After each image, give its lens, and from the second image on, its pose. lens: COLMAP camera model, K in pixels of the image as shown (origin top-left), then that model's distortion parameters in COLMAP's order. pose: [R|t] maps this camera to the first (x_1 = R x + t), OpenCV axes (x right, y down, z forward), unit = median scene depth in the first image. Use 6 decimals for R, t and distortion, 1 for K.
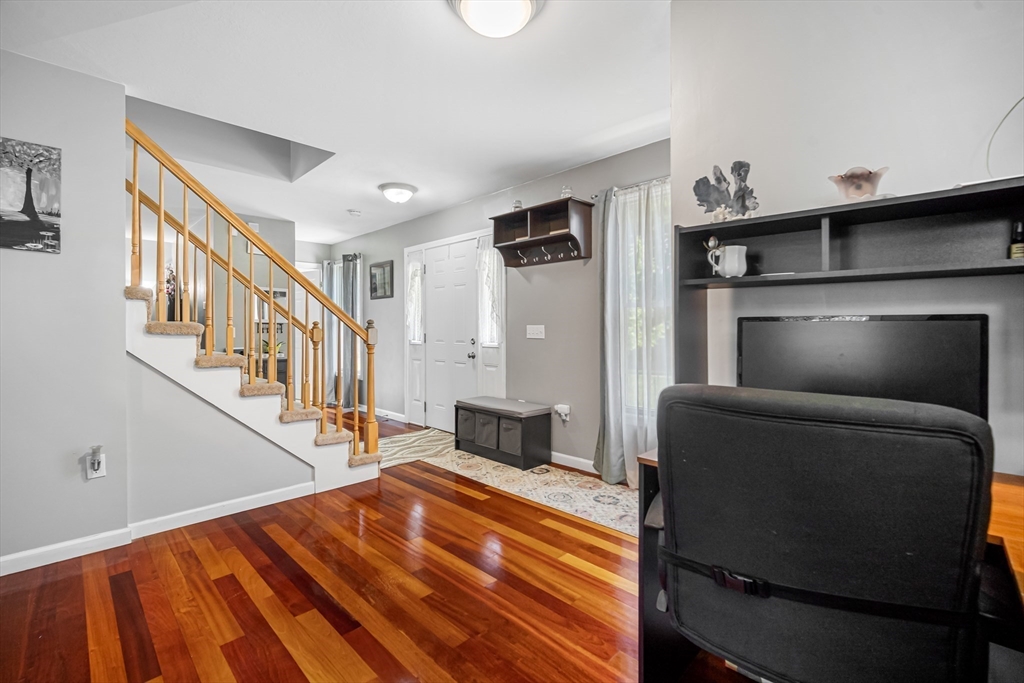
lens RADIAL K [[450.6, 0, 512.8], [0, 450.6, 329.7], [0, 0, 1]] dist [-0.013608, 0.004897]
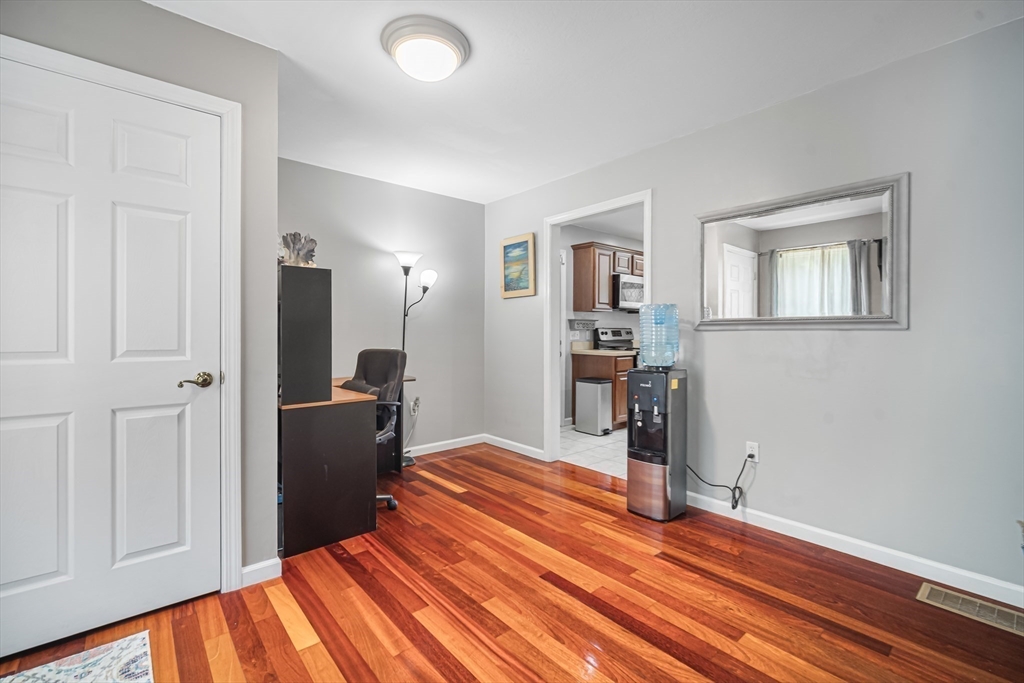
lens RADIAL K [[450.6, 0, 512.8], [0, 450.6, 329.7], [0, 0, 1]] dist [-0.013608, 0.004897]
pose [[-0.997835, -0.002979, 0.065698, -0.271542], [-0.002859, 0.999994, 0.001913, -0.006479], [-0.065703, 0.001721, -0.997838, 1.745690]]
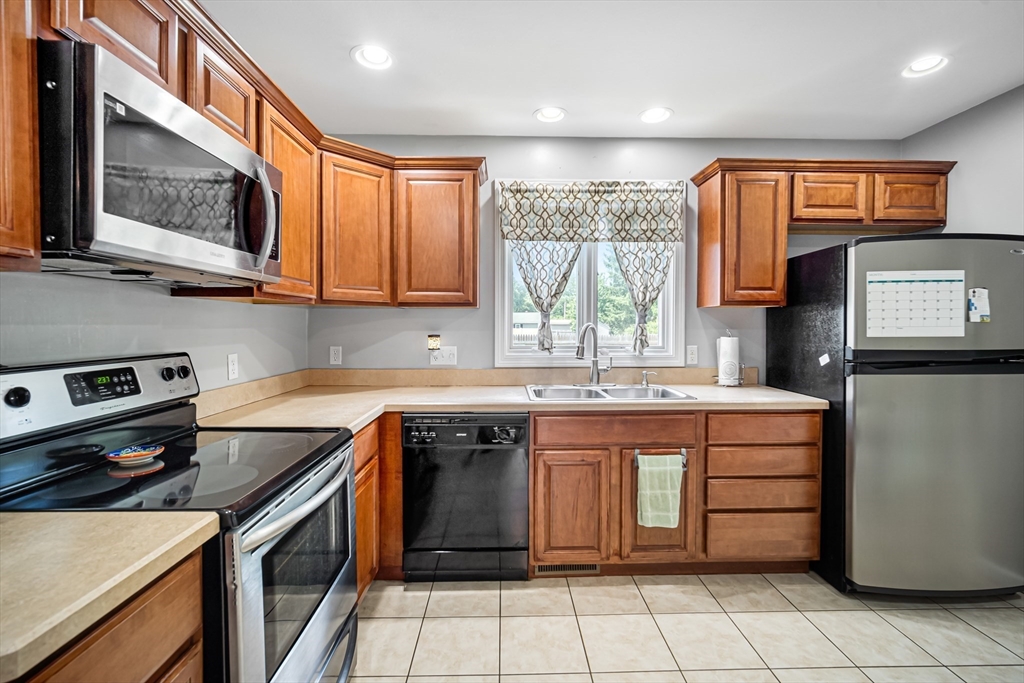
lens RADIAL K [[456.9, 0, 515.2], [0, 456.9, 337.5], [0, 0, 1]] dist [-0.015825, 0.006140]
pose [[-0.692052, 0.017385, -0.721638, -0.660614], [-0.003583, 0.999615, 0.027518, -0.058960], [0.721839, 0.021629, -0.691723, -0.206469]]
